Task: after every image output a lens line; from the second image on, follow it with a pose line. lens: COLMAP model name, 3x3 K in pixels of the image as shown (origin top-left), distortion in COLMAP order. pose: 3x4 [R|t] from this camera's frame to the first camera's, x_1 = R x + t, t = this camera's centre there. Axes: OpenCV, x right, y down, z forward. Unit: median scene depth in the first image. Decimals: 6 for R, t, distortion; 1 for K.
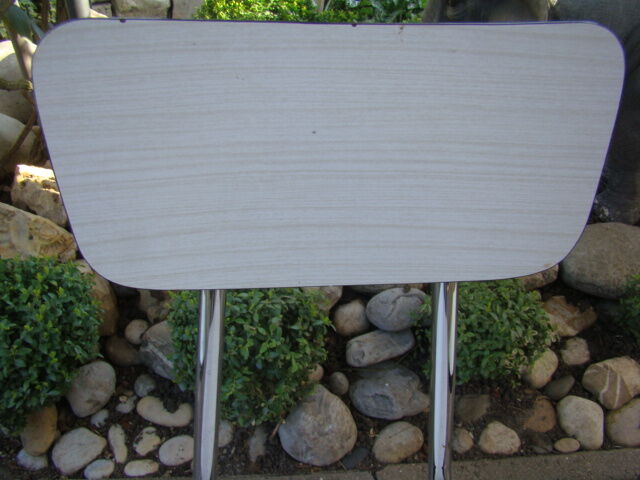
lens RADIAL K [[593.8, 0, 320.2], [0, 593.8, 244.0], [0, 0, 1]] dist [-0.184257, 0.125139]
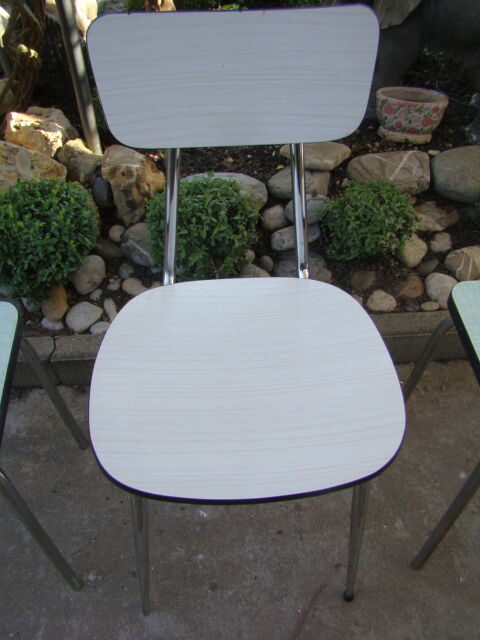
lens RADIAL K [[593.8, 0, 235.6], [0, 593.8, 321.3], [0, 0, 1]] dist [-0.184257, 0.125139]
pose [[0.999564, -0.024775, -0.016040, -0.022937], [0.027768, 0.973579, 0.226655, 0.051512], [0.010001, -0.227001, 0.973843, -0.416820]]
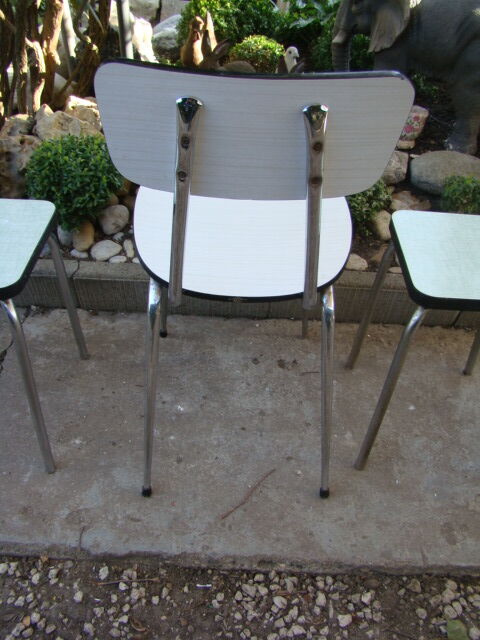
lens RADIAL K [[593.8, 0, 235.6], [0, 593.8, 321.3], [0, 0, 1]] dist [-0.184257, 0.125139]
pose [[0.994479, 0.072730, -0.075646, 0.111038], [-0.065250, 0.993139, 0.097047, 0.367255], [0.082185, -0.091575, 0.992401, -0.730257]]
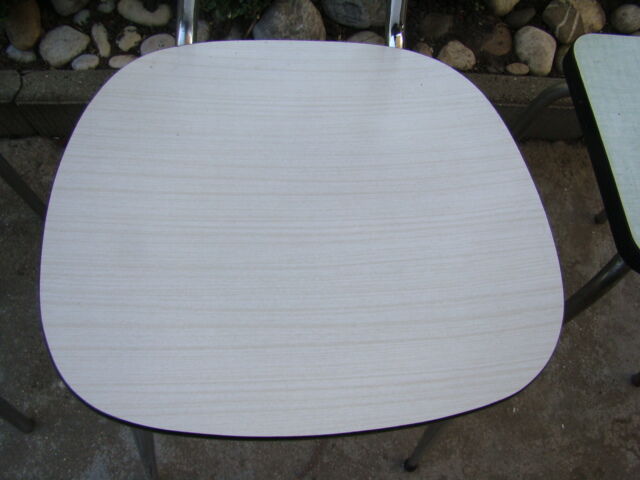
lens RADIAL K [[593.8, 0, 320.2], [0, 593.8, 244.0], [0, 0, 1]] dist [-0.184257, 0.125139]
pose [[0.997452, 0.042589, 0.057242, 0.007477], [-0.065153, 0.870691, 0.487495, 0.134500], [-0.029078, -0.489983, 0.871247, -0.117434]]
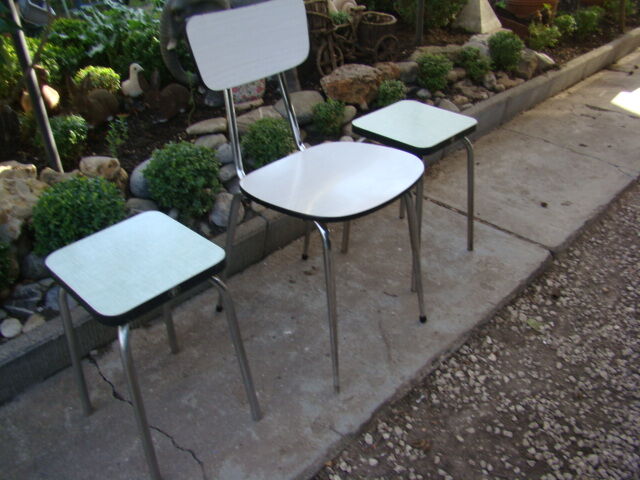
lens RADIAL K [[593.8, 0, 320.2], [0, 593.8, 244.0], [0, 0, 1]] dist [-0.184257, 0.125139]
pose [[0.753179, -0.400621, 0.521751, -0.885877], [0.417704, 0.904000, 0.091146, 0.366591], [-0.508178, 0.149288, 0.848215, -0.922180]]
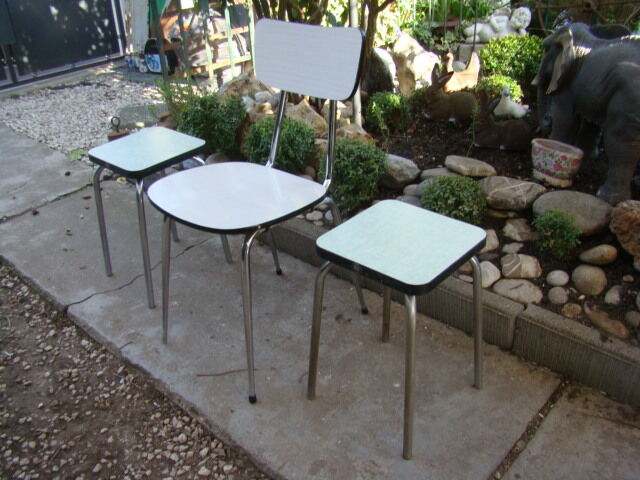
lens RADIAL K [[593.8, 0, 320.2], [0, 593.8, 244.0], [0, 0, 1]] dist [-0.184257, 0.125139]
pose [[0.698209, 0.314752, -0.642990, 1.261326], [-0.366286, 0.928761, 0.056899, 0.316572], [0.615093, 0.195791, 0.763758, -0.706710]]
